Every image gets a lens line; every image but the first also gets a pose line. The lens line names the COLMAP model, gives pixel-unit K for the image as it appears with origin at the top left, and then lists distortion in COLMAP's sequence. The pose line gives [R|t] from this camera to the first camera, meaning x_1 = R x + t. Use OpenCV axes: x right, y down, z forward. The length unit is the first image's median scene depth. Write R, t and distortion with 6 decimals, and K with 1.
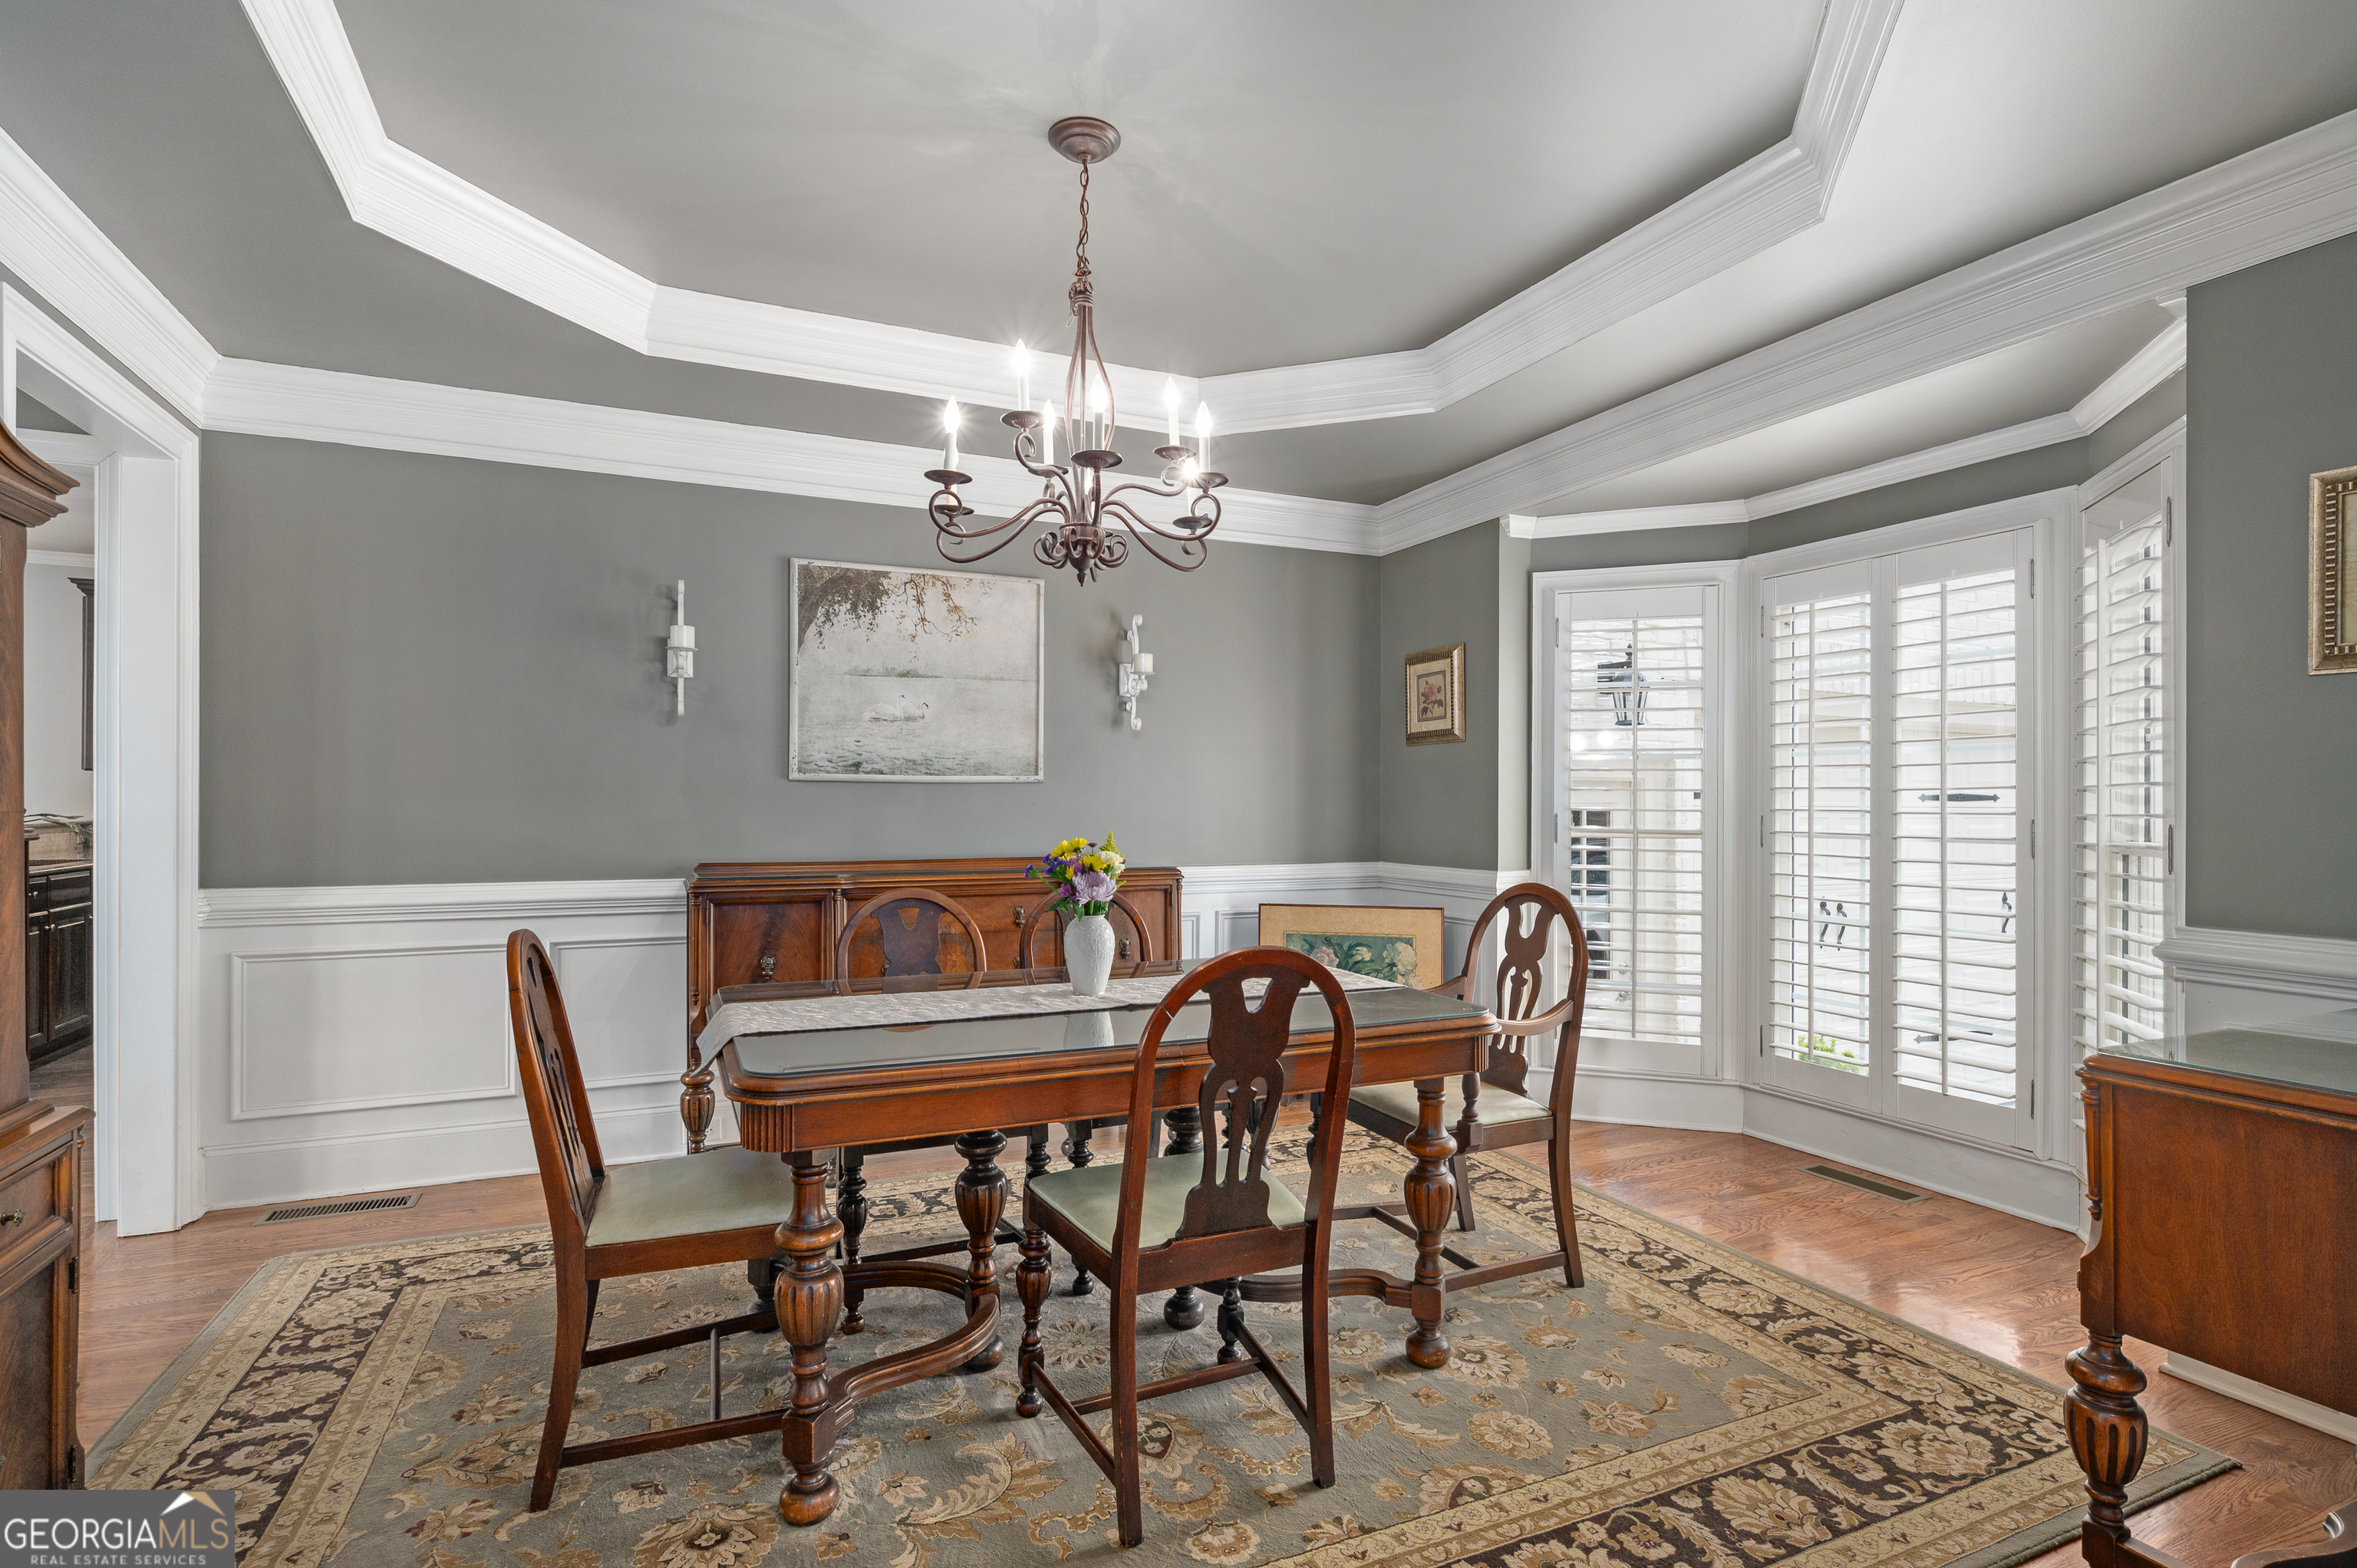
lens RADIAL K [[1153.6, 0, 1190.9], [0, 1153.6, 797.7], [0, 0, 1]] dist [-0.000389, -0.000654]
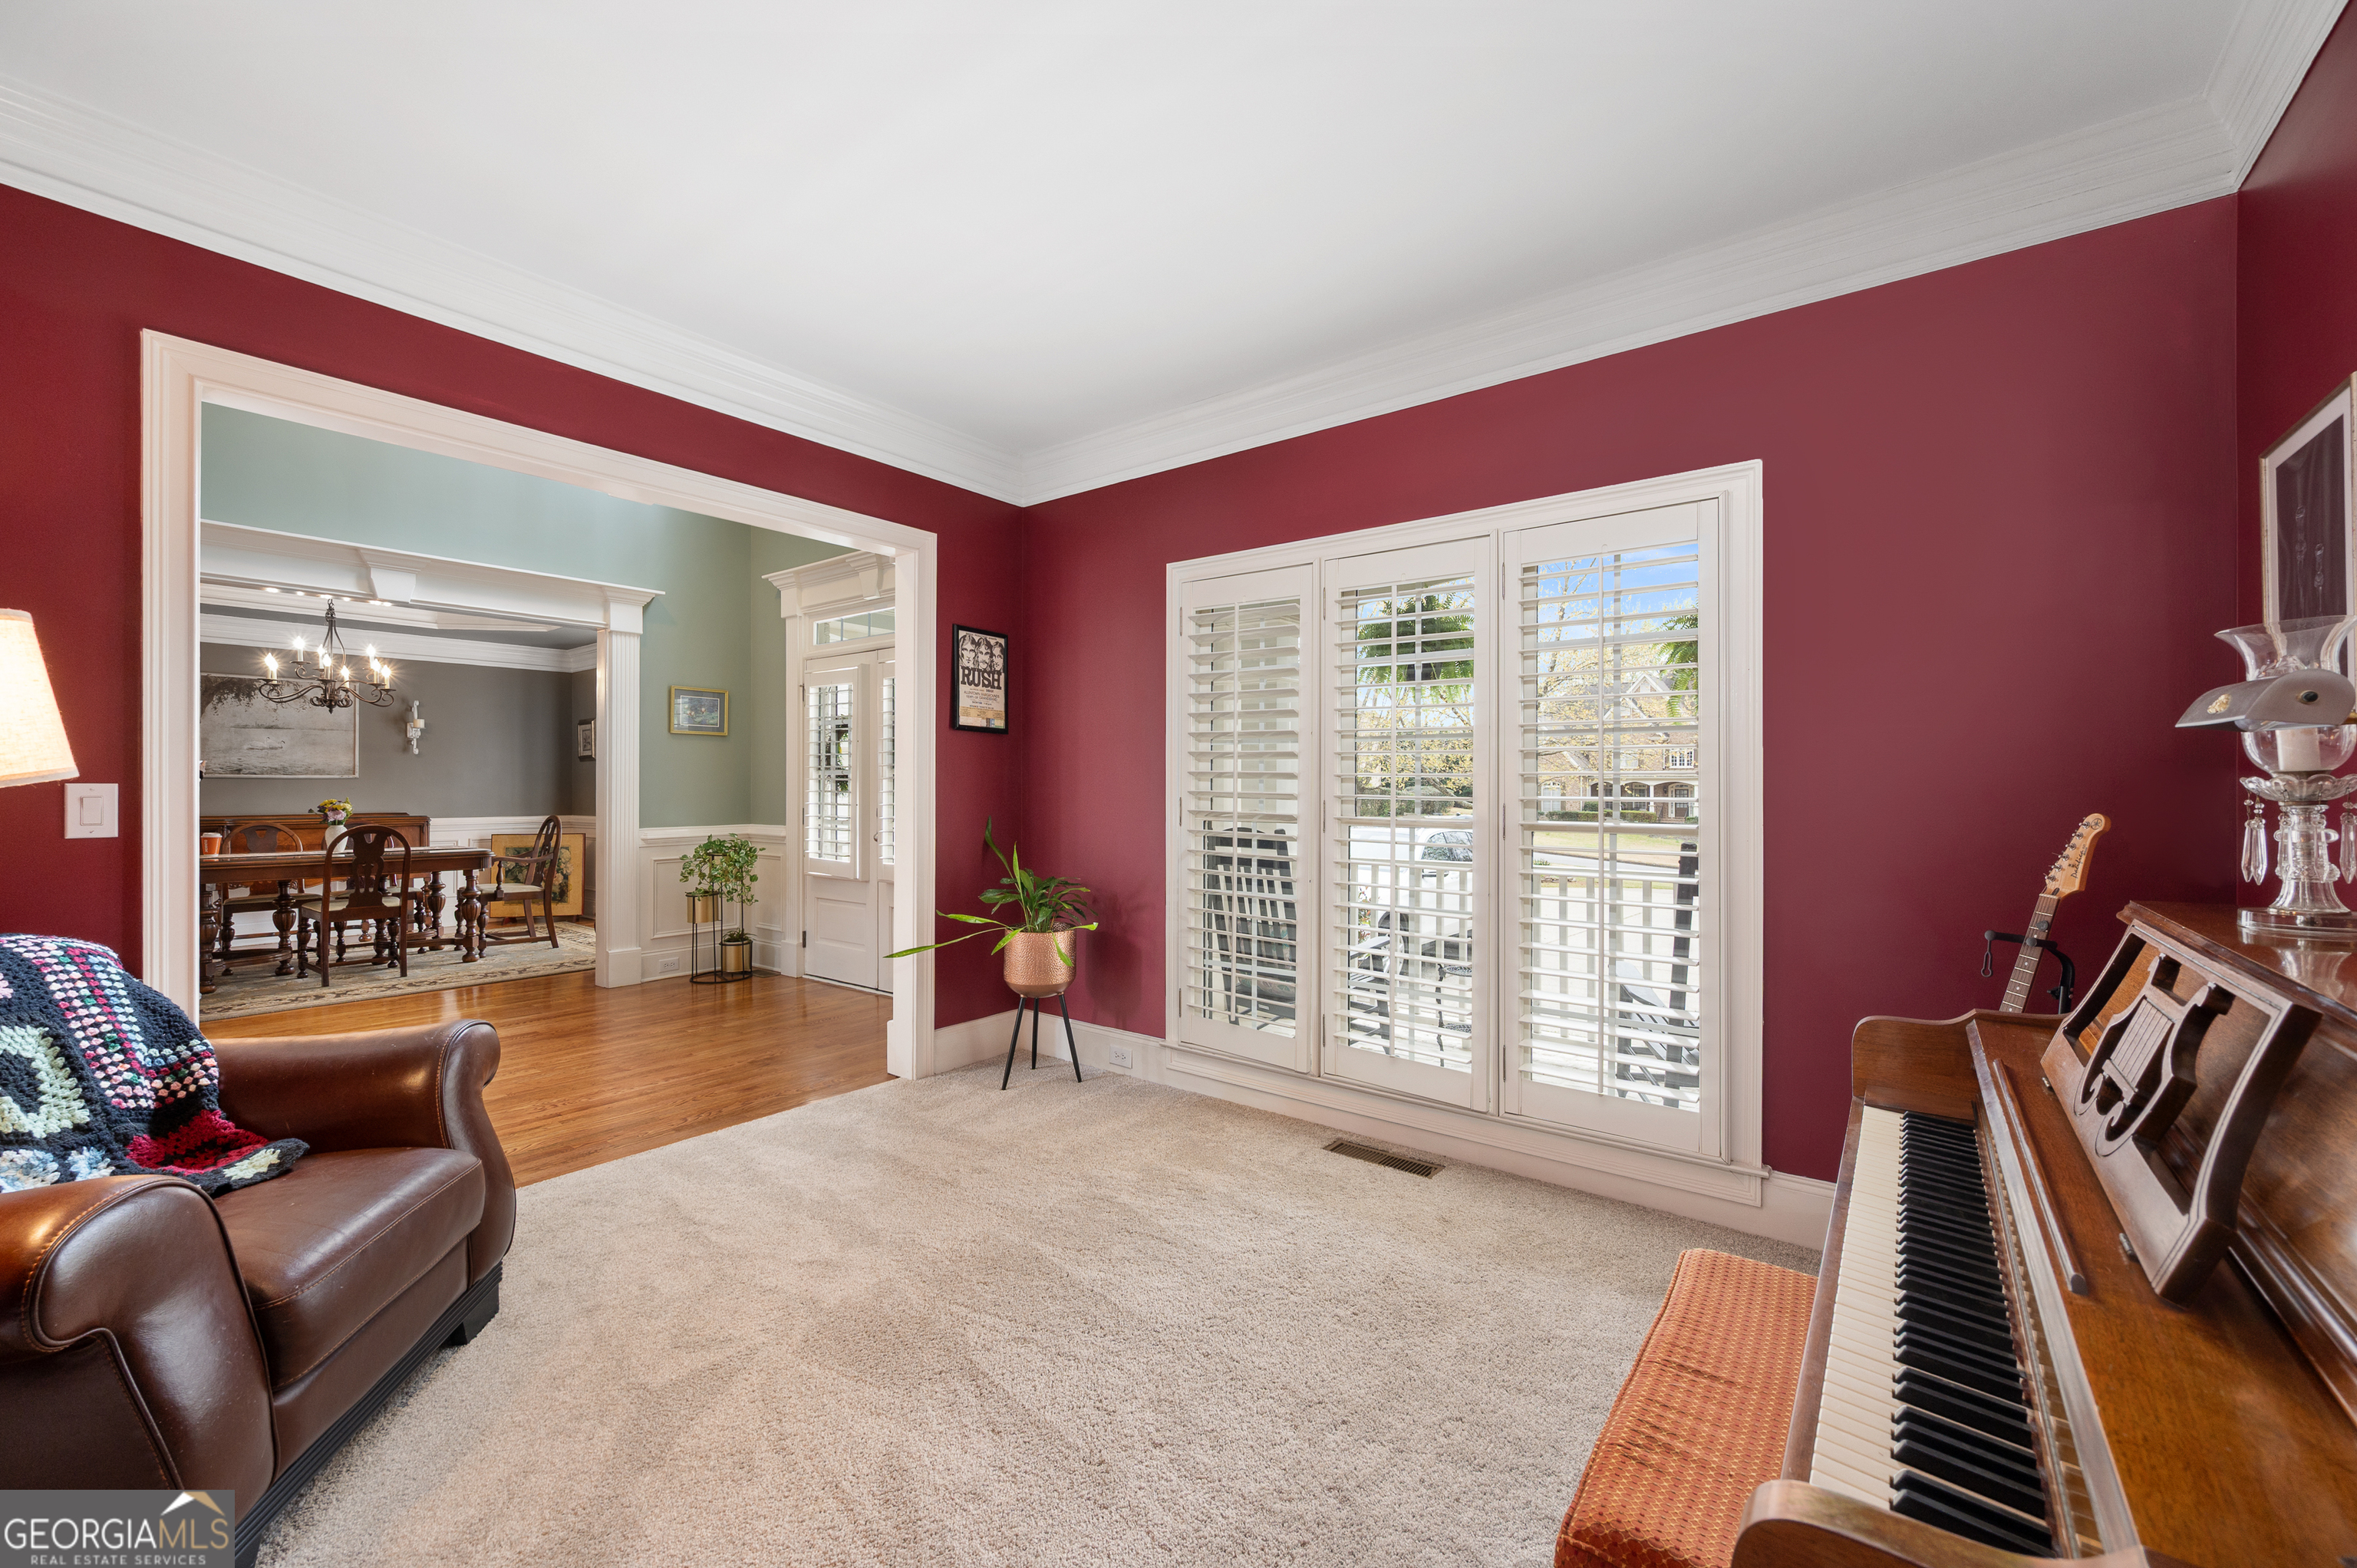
lens RADIAL K [[932.6, 0, 1182.5], [0, 932.6, 790.3], [0, 0, 1]] dist [-0.000490, -0.000152]
pose [[0.887743, -0.005124, 0.460311, 0.505348], [0.002202, 0.999974, 0.006884, 0.000984], [-0.460334, -0.005098, 0.887731, -1.447092]]
